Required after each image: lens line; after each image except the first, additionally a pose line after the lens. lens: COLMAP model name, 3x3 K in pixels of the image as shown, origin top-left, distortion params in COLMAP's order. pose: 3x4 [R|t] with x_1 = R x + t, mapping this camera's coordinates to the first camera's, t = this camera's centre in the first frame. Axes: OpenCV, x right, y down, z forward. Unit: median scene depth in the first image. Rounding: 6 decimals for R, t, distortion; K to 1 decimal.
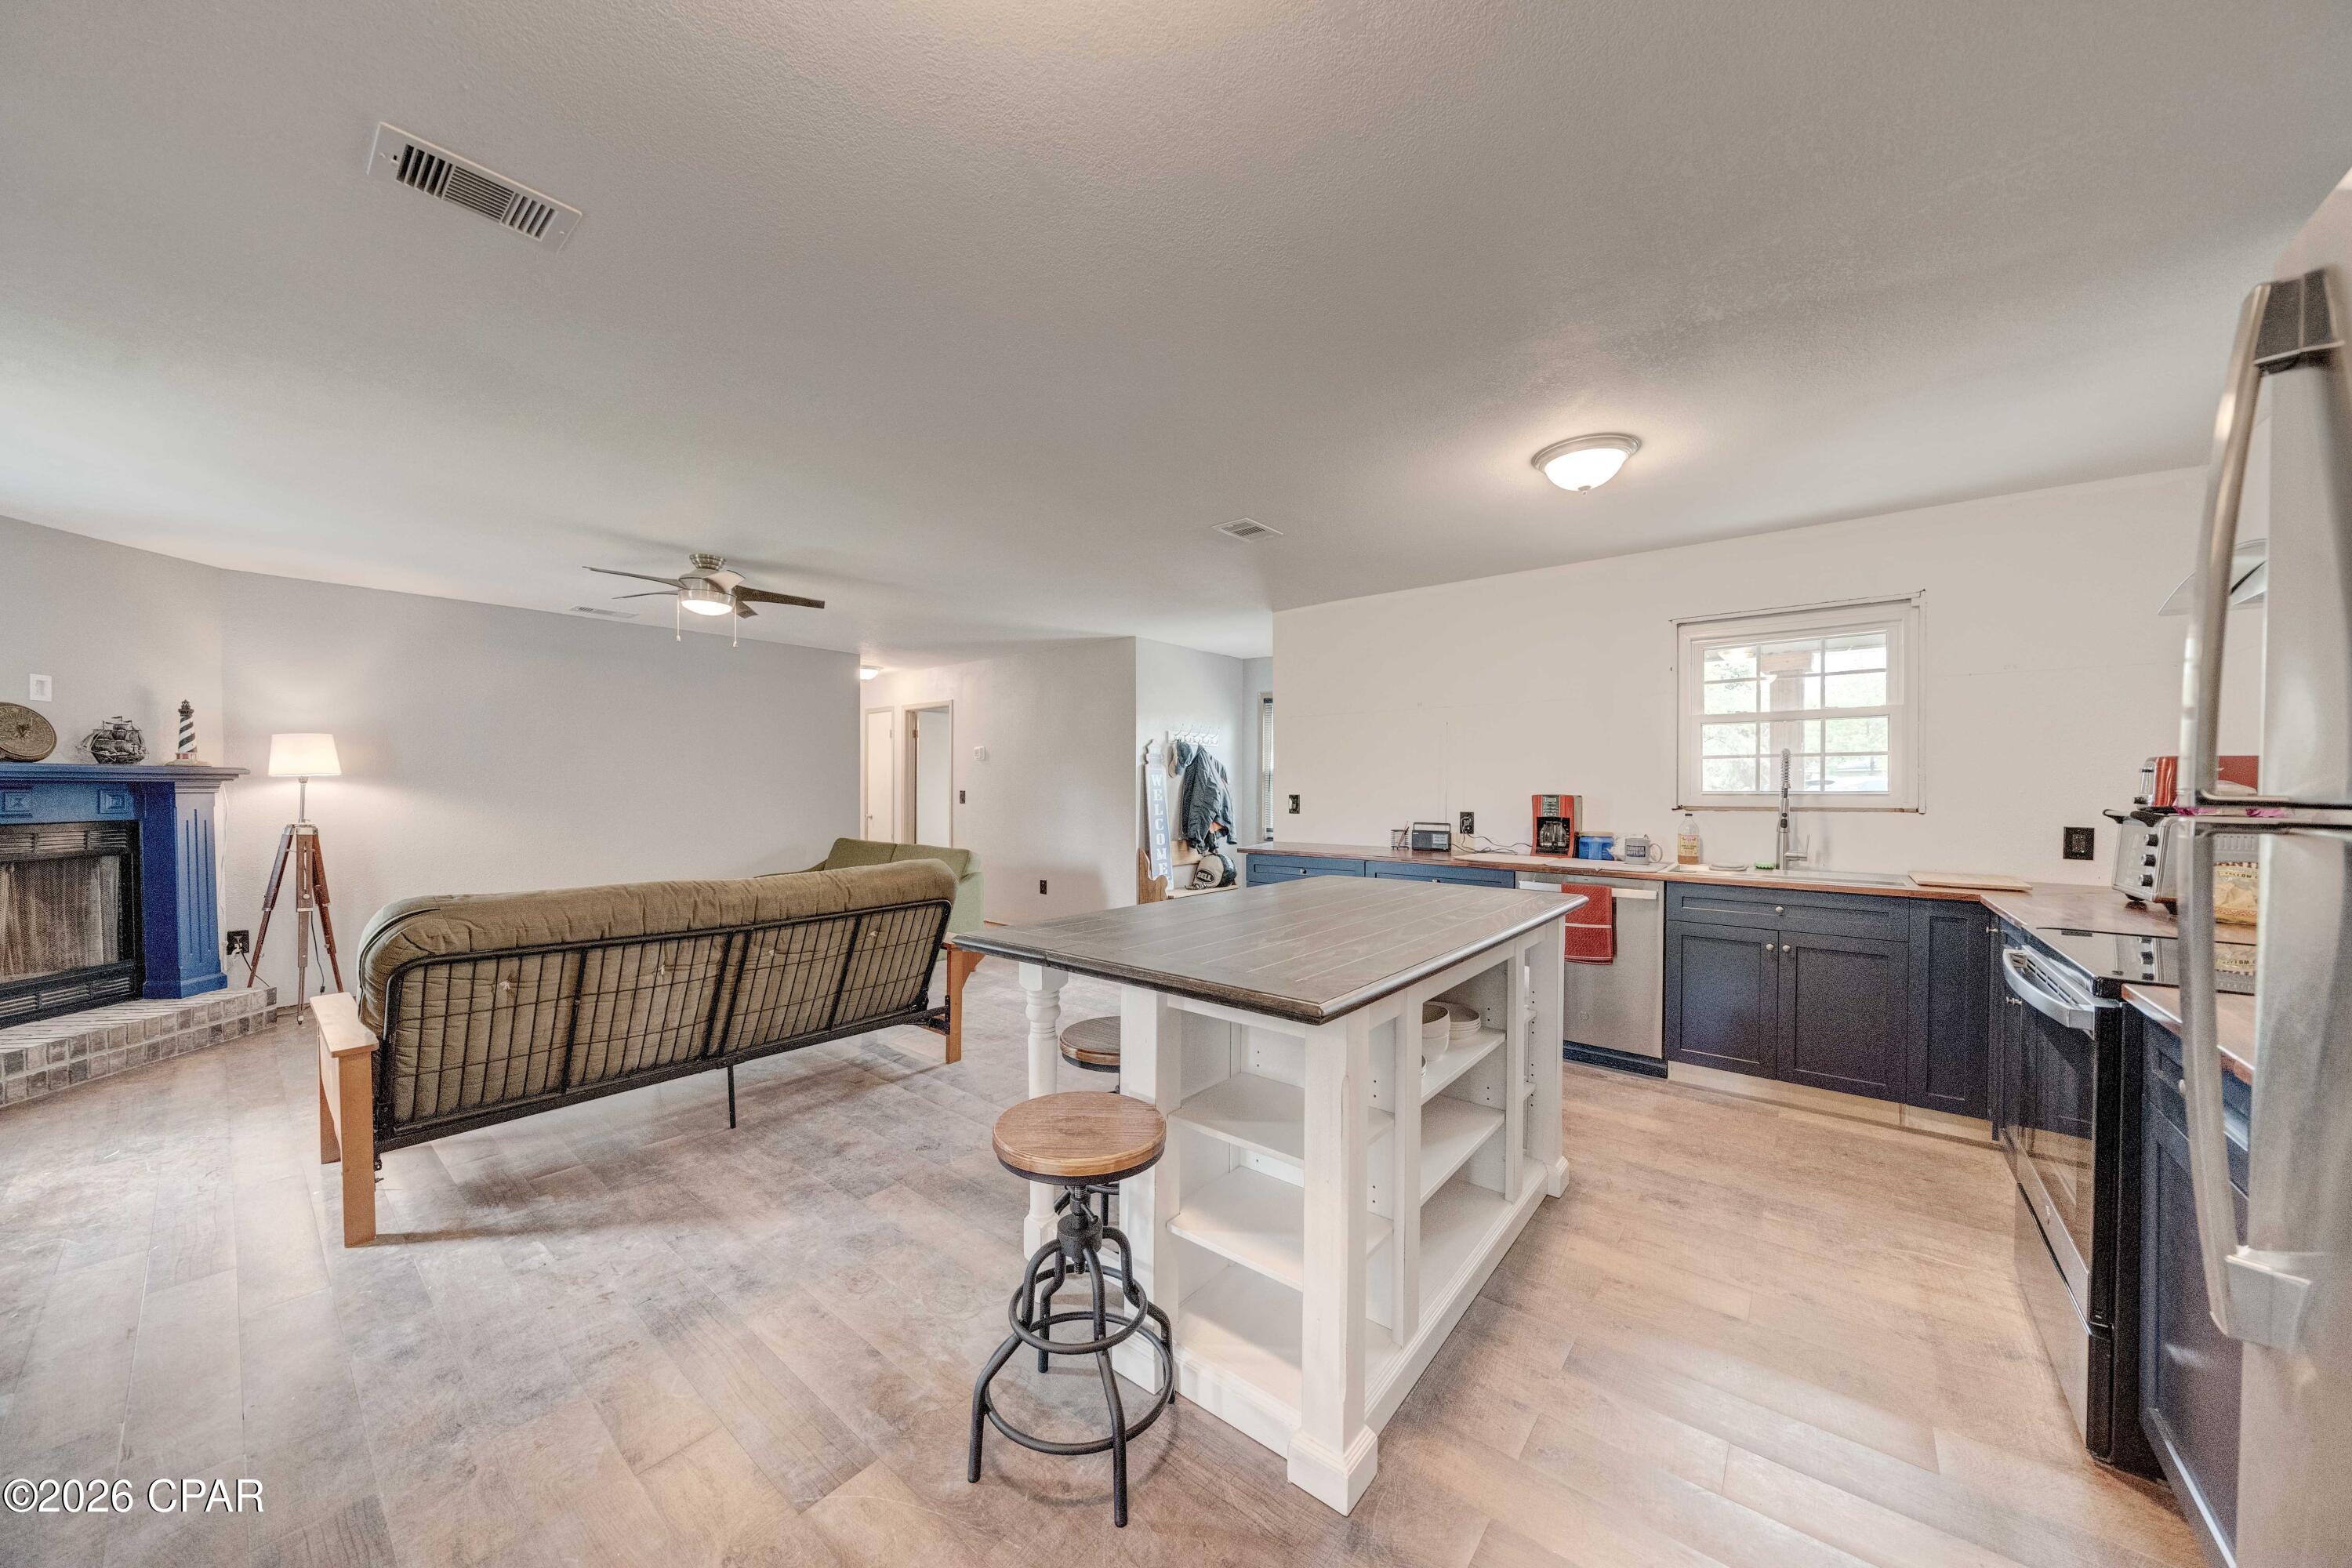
lens RADIAL K [[805.4, 0, 1170.4], [0, 805.4, 792.9], [0, 0, 1]] dist [-0.006559, 0.000051]
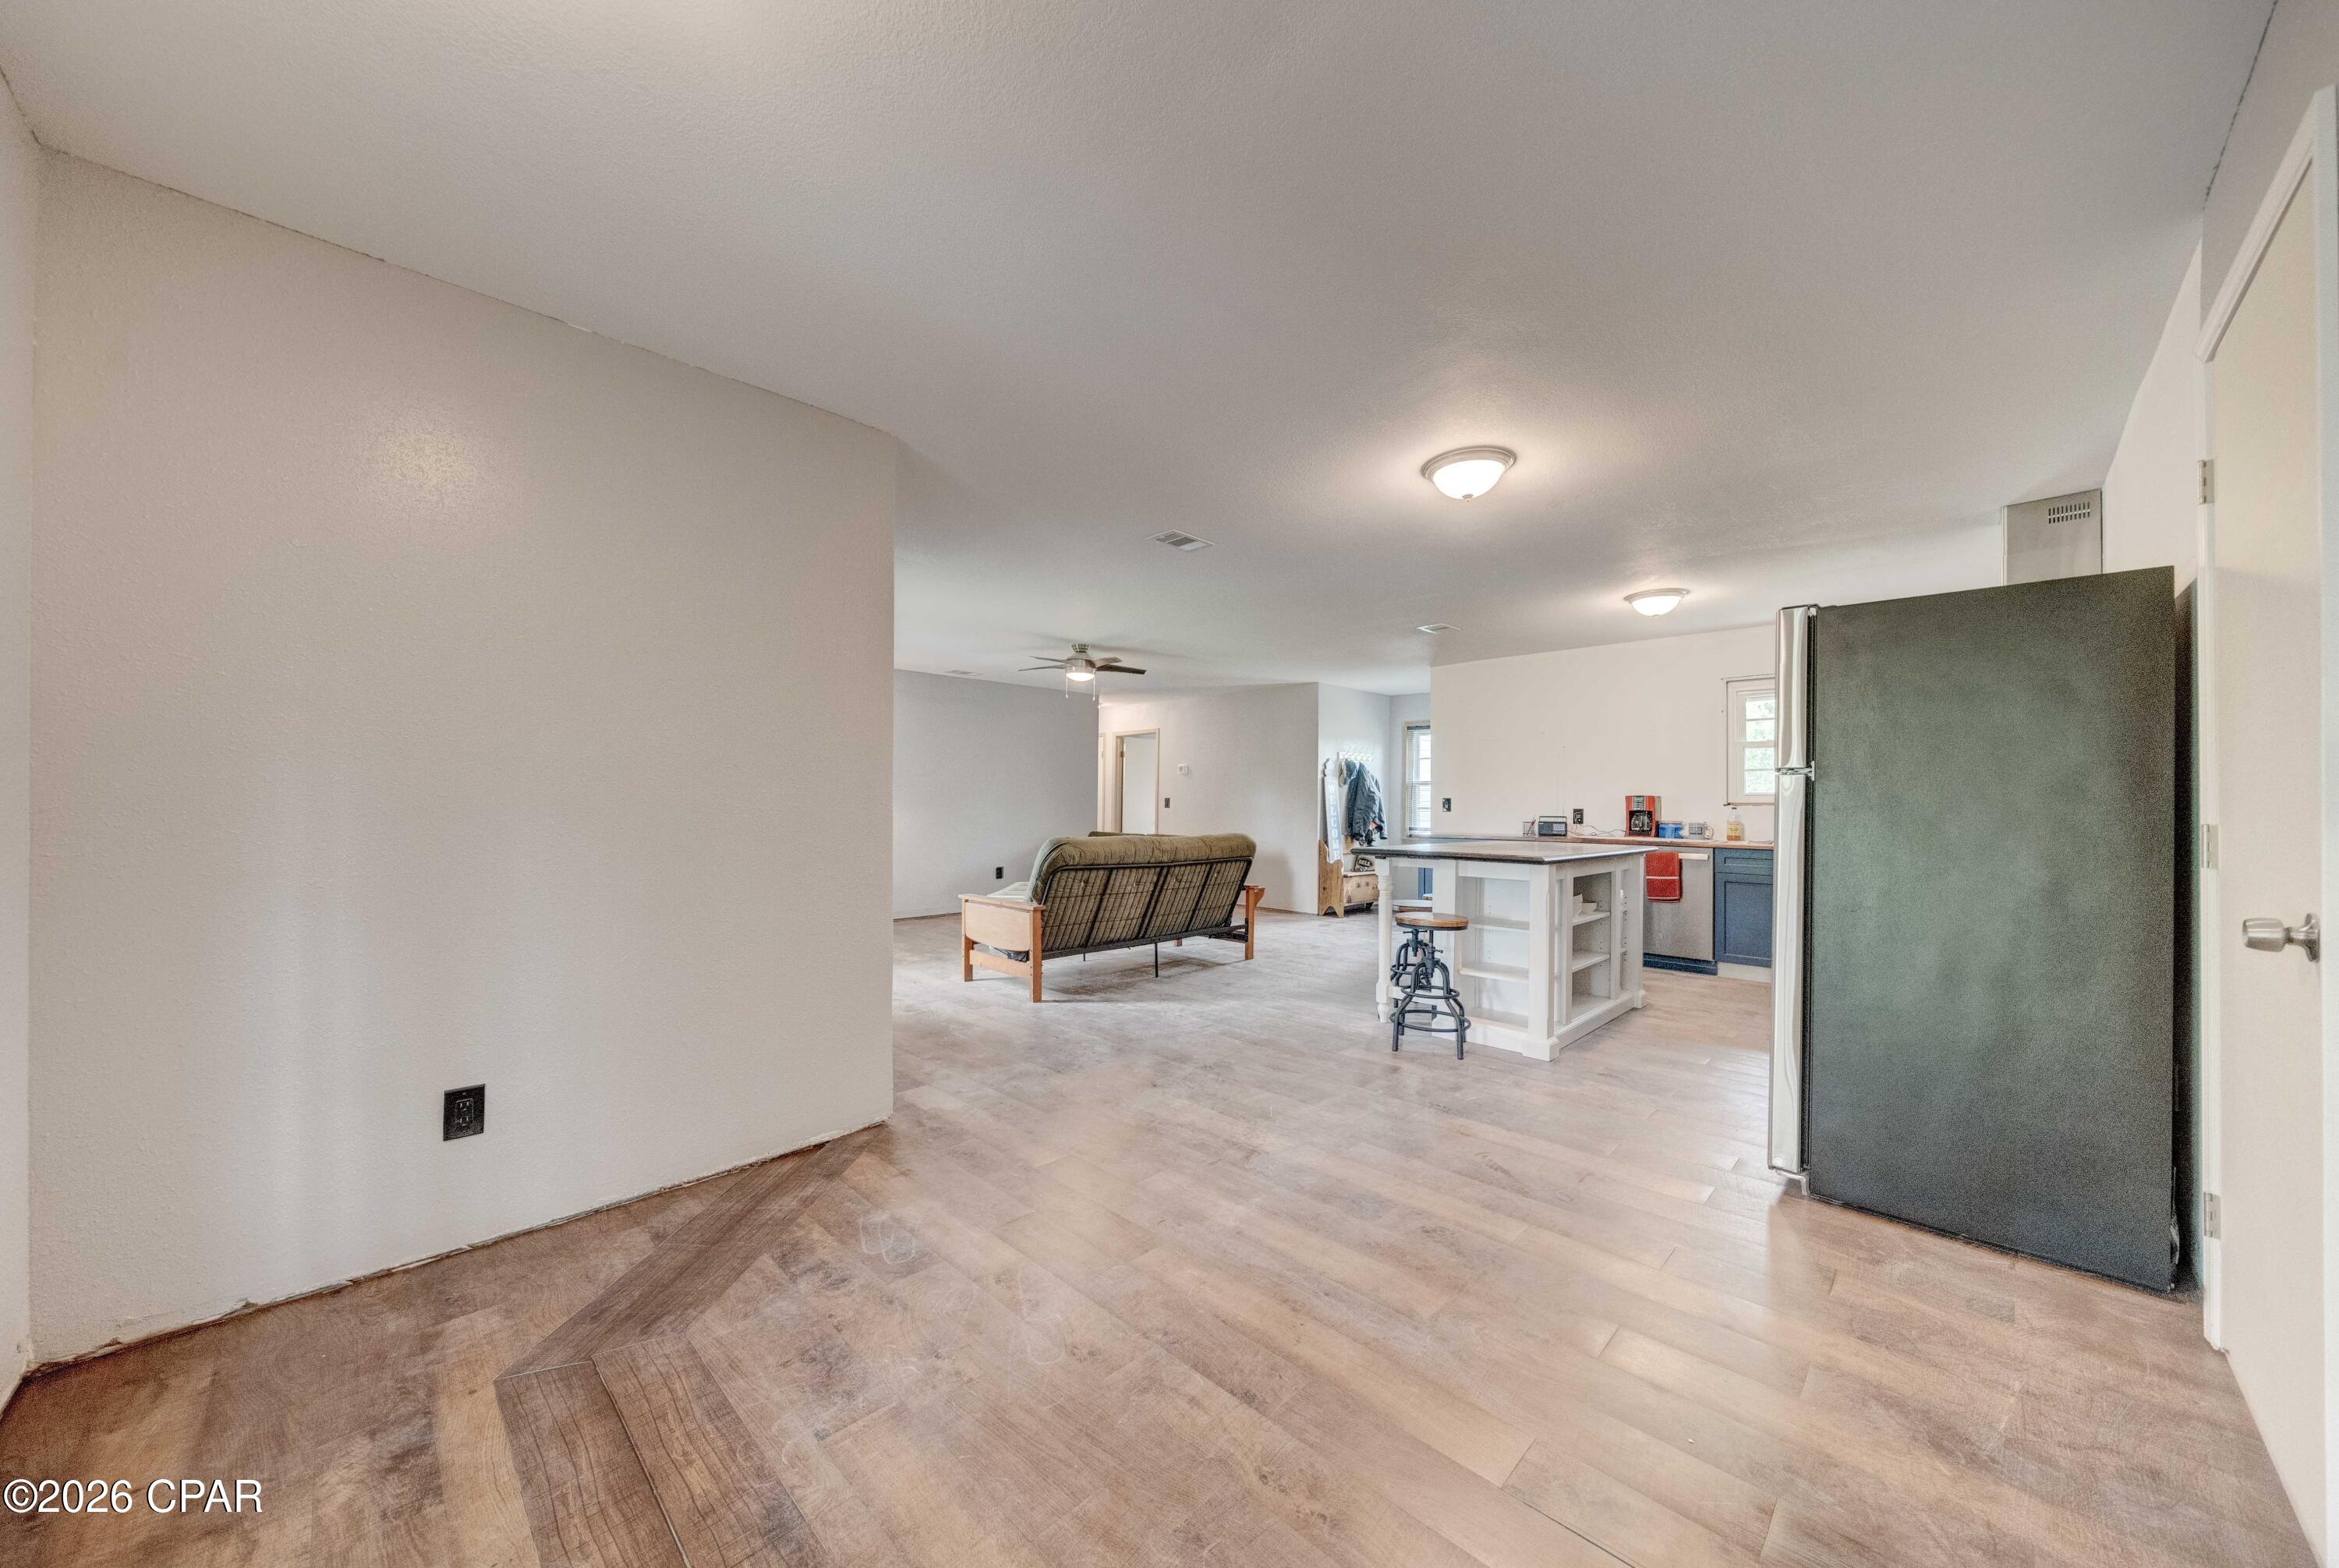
lens RADIAL K [[817.8, 0, 1165.6], [0, 817.8, 807.3], [0, 0, 1]] dist [-0.000814, -0.000019]
pose [[0.995619, 0.003057, -0.093458, -0.280060], [-0.003492, 0.999984, -0.004493, 0.036934], [0.093442, 0.004800, 0.995613, -0.639559]]
